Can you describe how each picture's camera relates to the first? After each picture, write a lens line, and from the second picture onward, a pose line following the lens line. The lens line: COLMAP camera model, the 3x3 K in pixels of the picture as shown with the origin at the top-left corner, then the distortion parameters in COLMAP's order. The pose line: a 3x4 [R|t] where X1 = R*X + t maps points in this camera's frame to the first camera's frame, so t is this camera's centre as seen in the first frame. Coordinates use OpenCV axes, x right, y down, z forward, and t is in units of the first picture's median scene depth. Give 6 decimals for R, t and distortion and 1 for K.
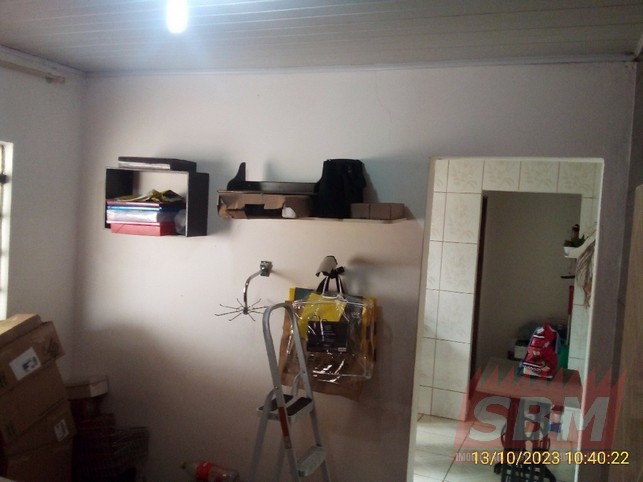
lens RADIAL K [[611.9, 0, 321.5], [0, 611.9, 241.0], [0, 0, 1]] dist [0.151314, -0.302732]
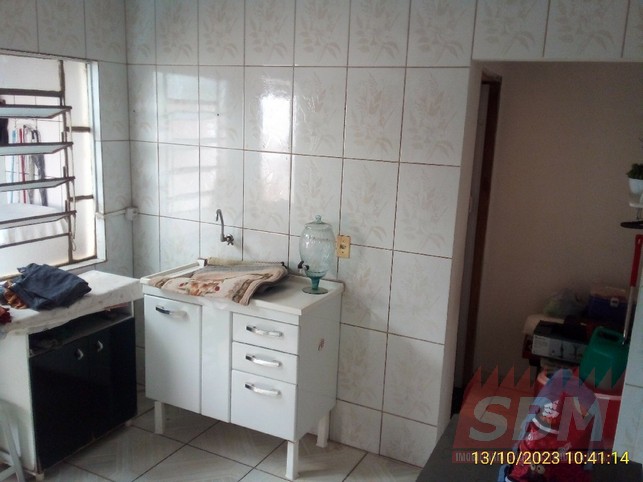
lens RADIAL K [[611.9, 0, 321.5], [0, 611.9, 241.0], [0, 0, 1]] dist [0.151314, -0.302732]
pose [[0.995166, -0.004404, -0.098109, 0.183266], [0.022398, 0.982844, 0.183076, -0.032103], [0.095620, -0.184389, 0.978191, 0.454304]]
